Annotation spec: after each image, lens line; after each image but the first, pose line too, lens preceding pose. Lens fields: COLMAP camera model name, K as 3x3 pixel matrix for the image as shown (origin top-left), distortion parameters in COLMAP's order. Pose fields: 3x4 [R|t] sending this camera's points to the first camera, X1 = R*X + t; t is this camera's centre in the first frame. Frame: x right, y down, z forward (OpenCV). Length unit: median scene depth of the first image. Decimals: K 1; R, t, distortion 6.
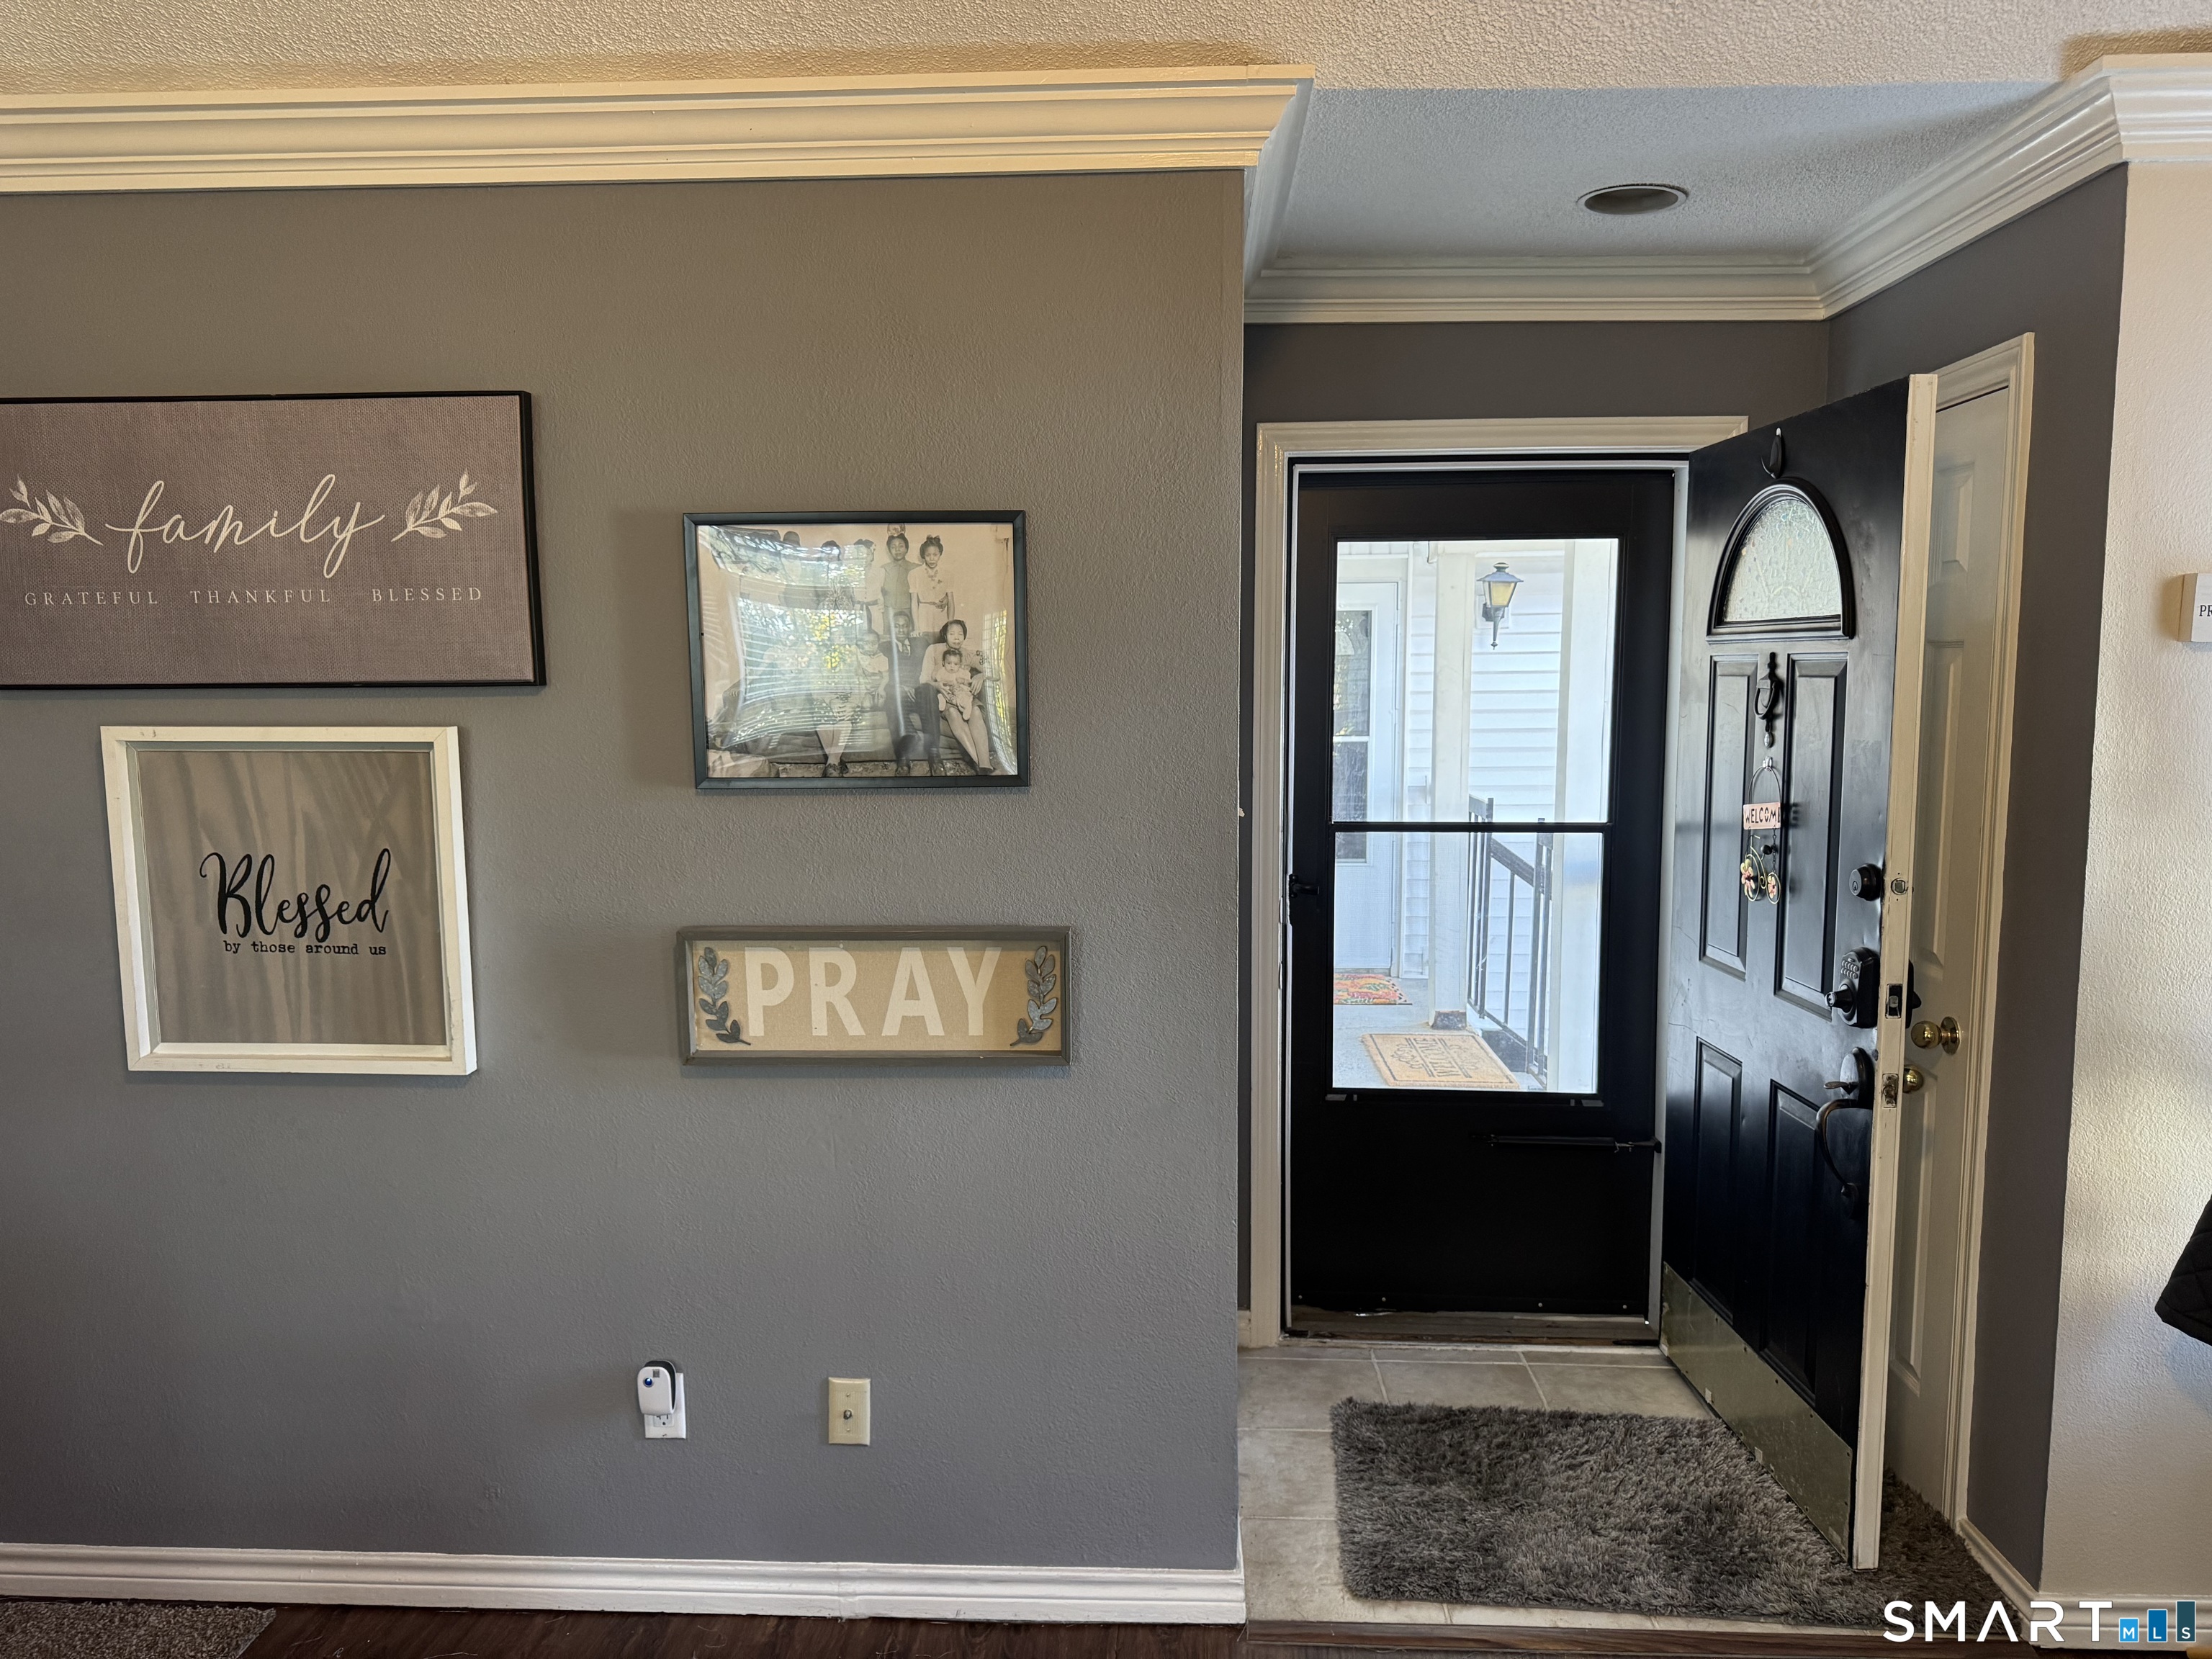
lens RADIAL K [[1547.1, 0, 1109.4], [0, 1547.1, 837.6], [0, 0, 1]] dist [0.044862, -0.051806]
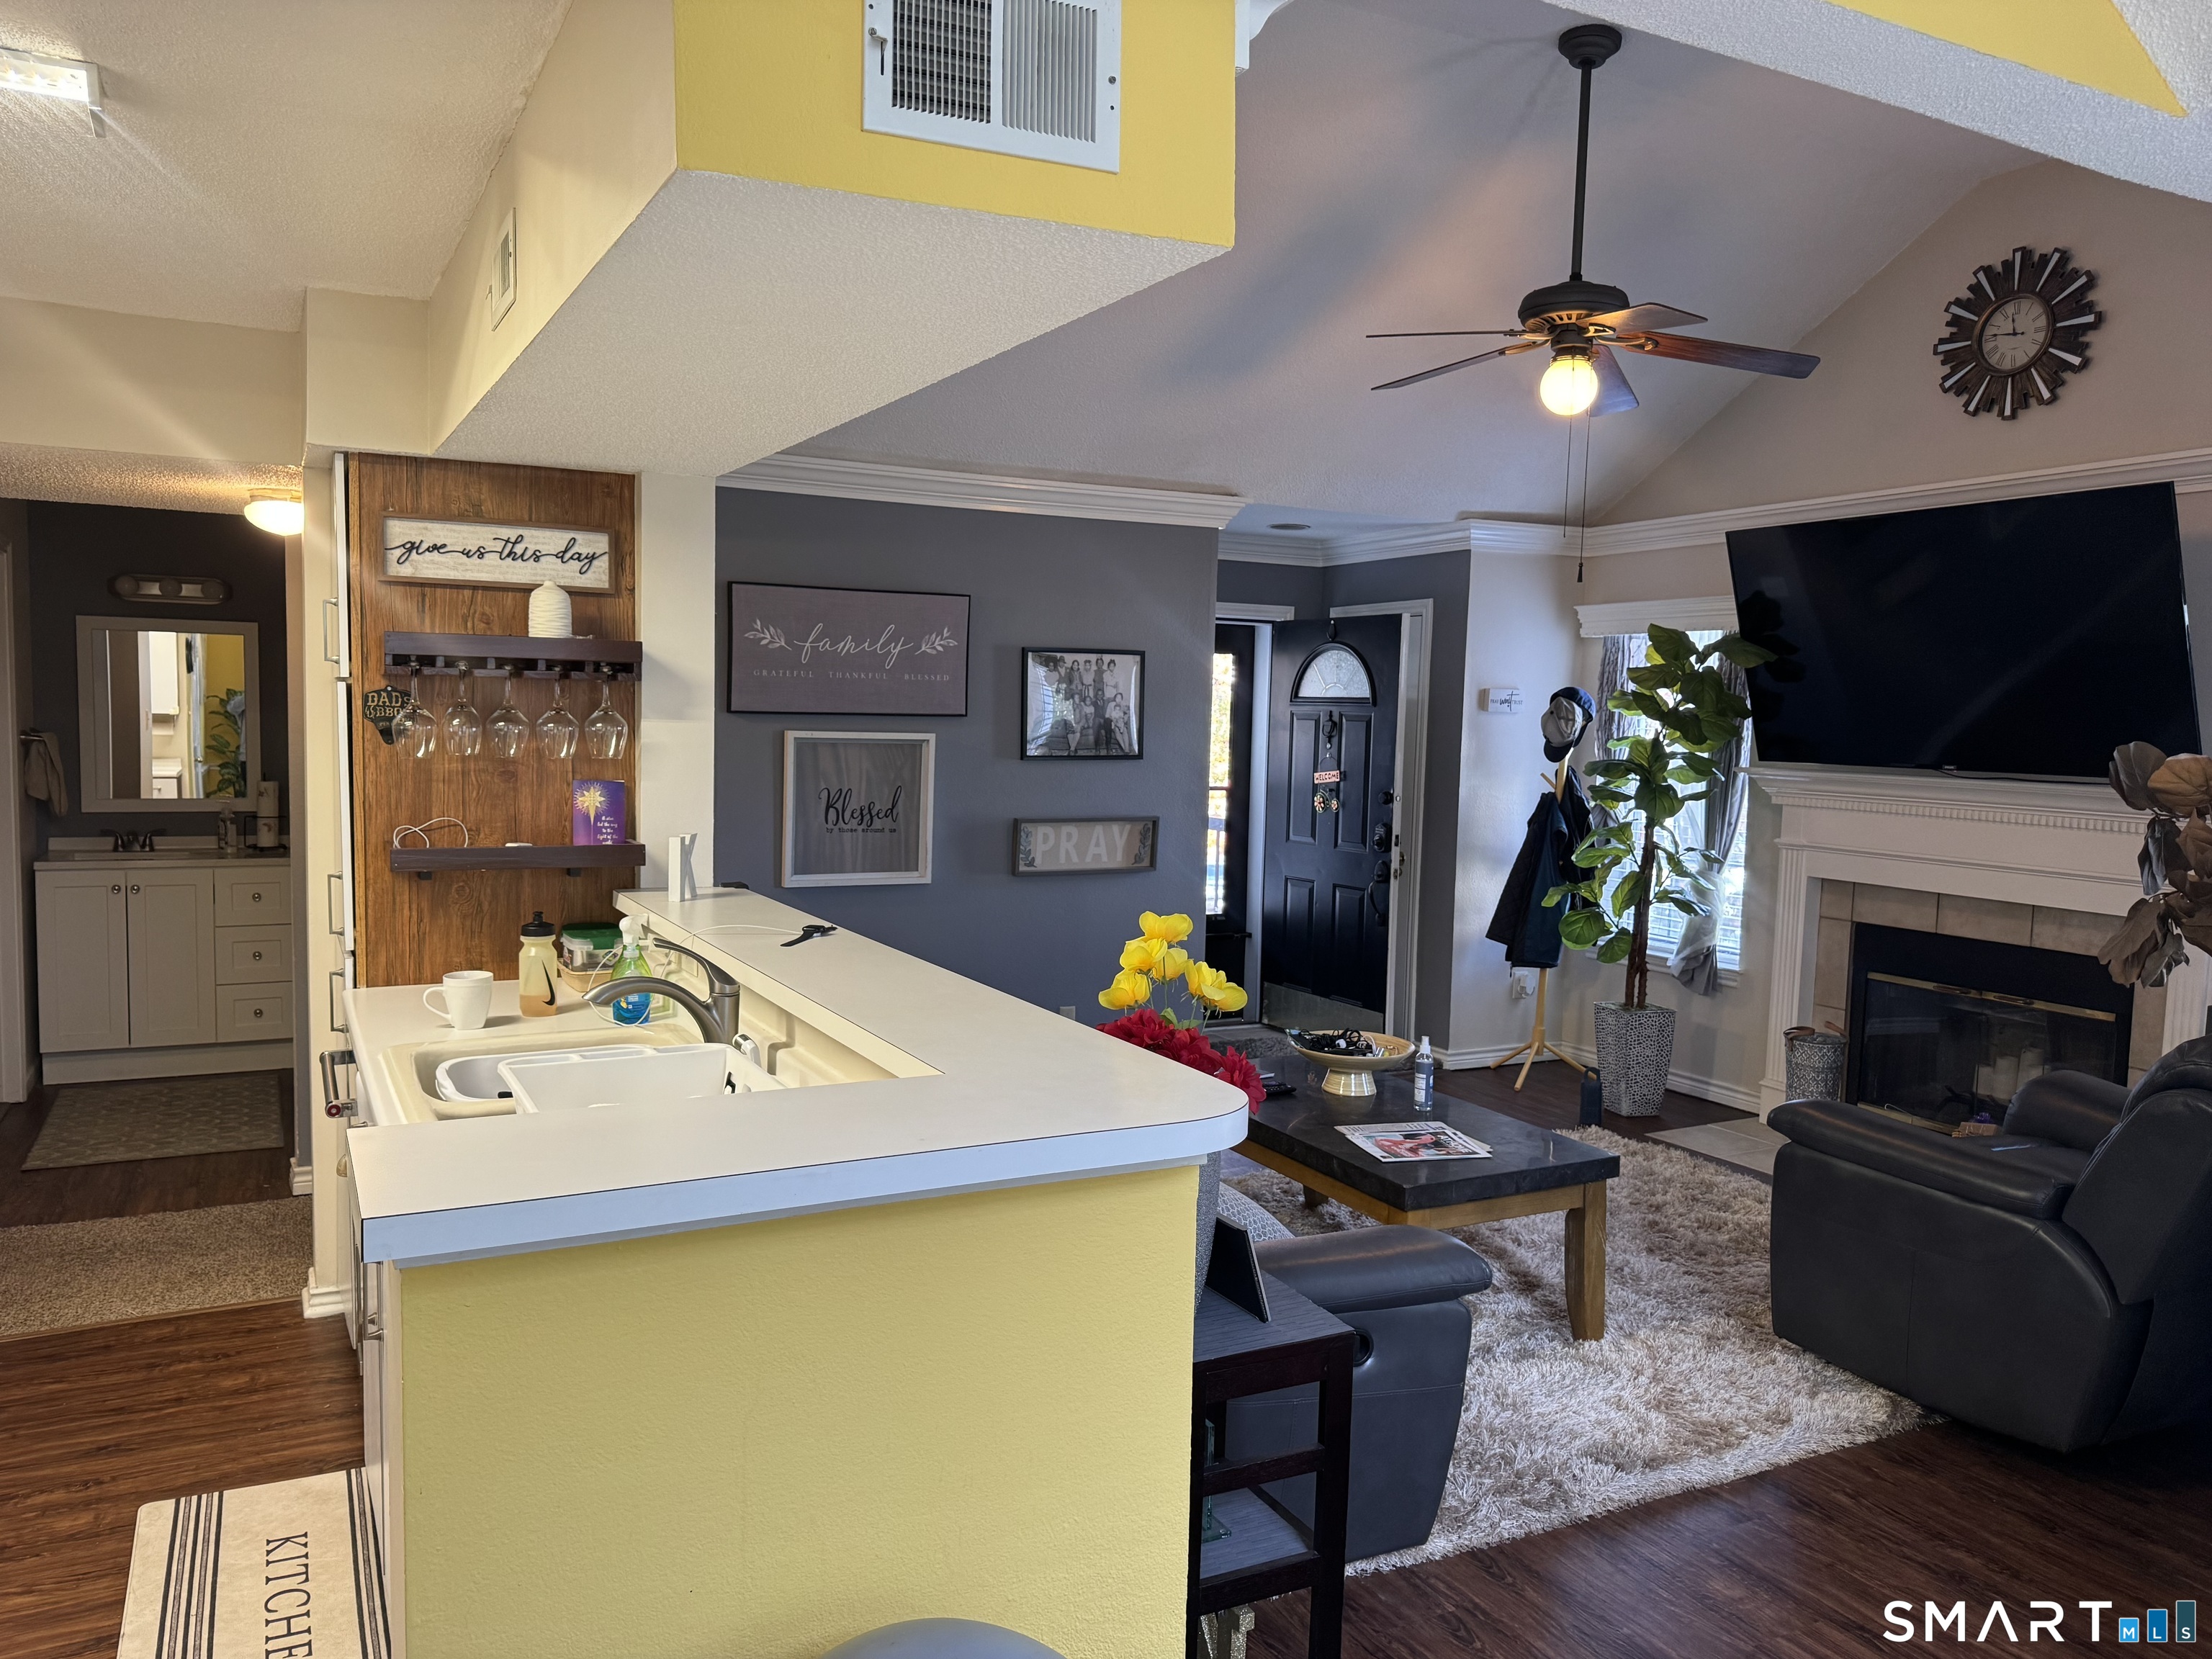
lens RADIAL K [[1544.4, 0, 1024.1], [0, 1544.4, 847.3], [0, 0, 1]] dist [0.007835, -0.056343]
pose [[0.881055, -0.021916, 0.472505, -1.375846], [0.027656, 0.999604, -0.005206, 0.114538], [-0.472204, 0.017654, 0.881313, -1.088340]]
